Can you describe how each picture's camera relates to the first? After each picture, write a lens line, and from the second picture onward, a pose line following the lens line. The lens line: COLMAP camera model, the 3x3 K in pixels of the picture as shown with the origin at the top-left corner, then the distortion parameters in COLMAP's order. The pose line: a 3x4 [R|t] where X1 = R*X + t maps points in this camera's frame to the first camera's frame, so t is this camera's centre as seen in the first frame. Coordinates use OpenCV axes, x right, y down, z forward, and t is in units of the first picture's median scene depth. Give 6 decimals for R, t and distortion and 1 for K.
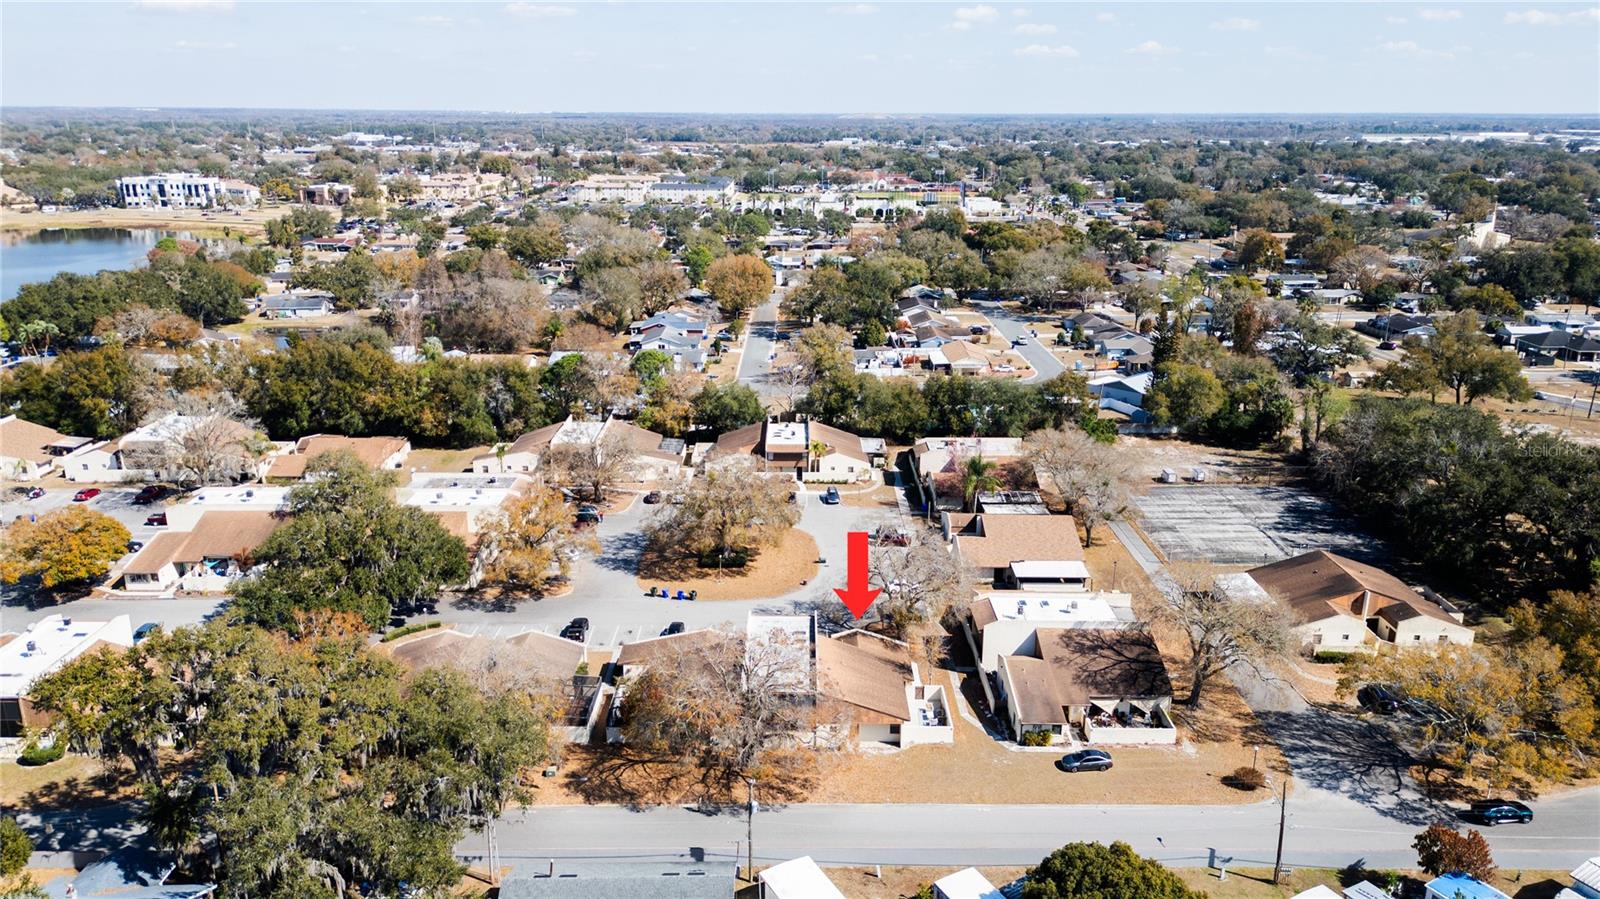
lens RADIAL K [[1131.1, 0, 834.8], [0, 1131.1, 448.8], [0, 0, 1]] dist [0.065560, -0.086076]
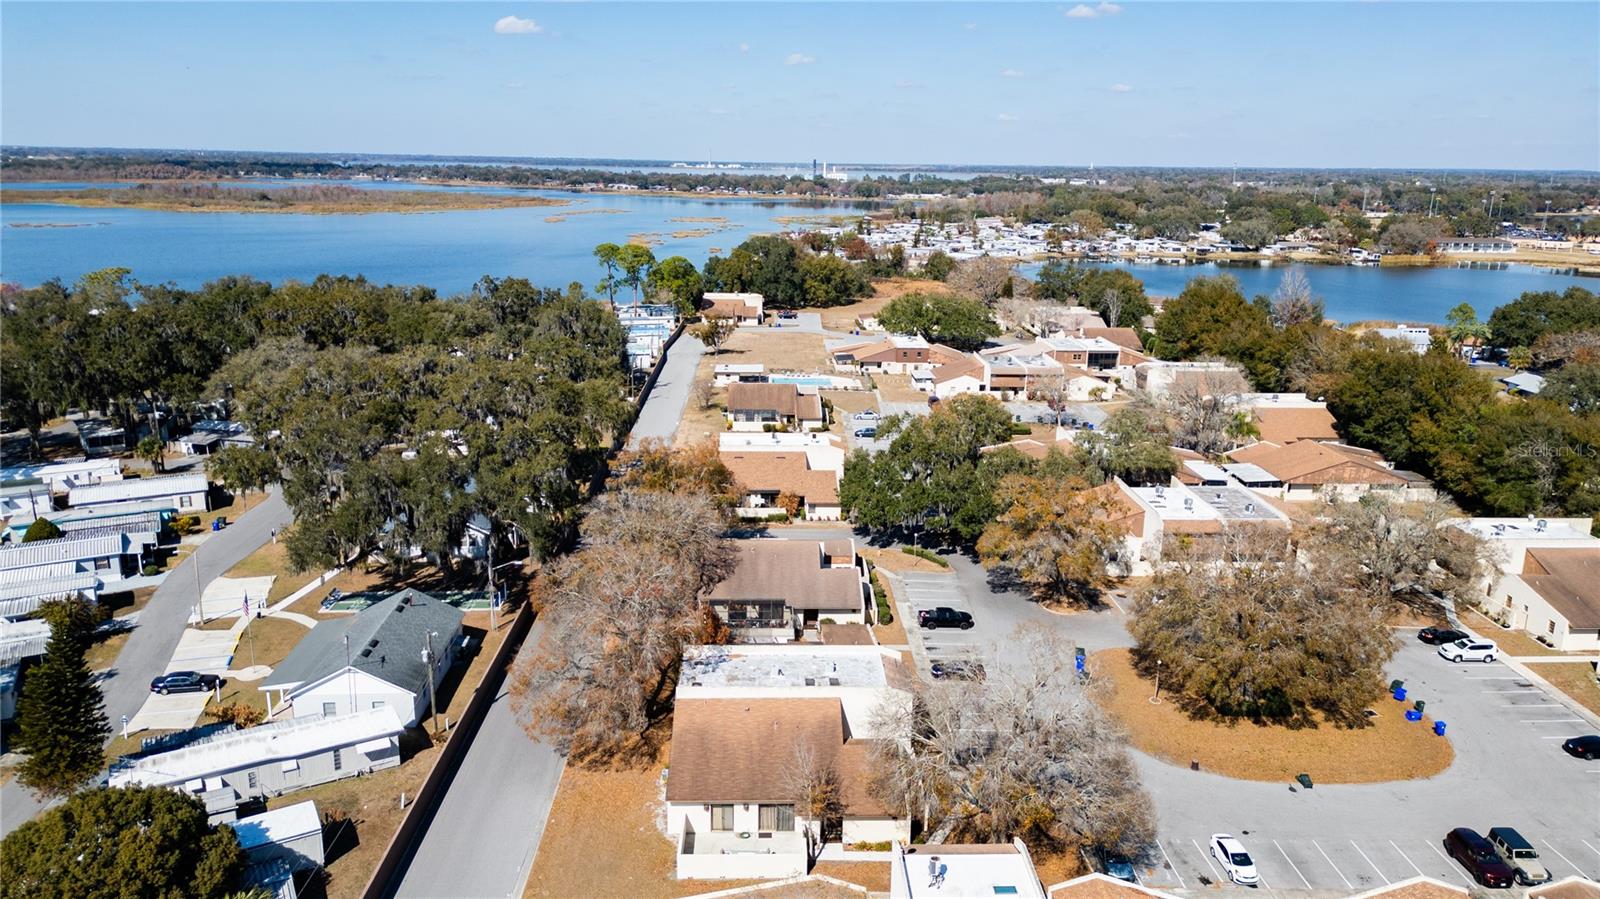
lens RADIAL K [[1120.0, 0, 800.0], [0, 1120.0, 449.5], [0, 0, 1]] dist [0.067878, -0.086662]
pose [[-0.008158, 0.234926, -0.971979, 0.383594], [-0.291902, 0.929116, 0.227017, -0.081882], [0.956414, 0.285574, 0.060996, 0.538054]]
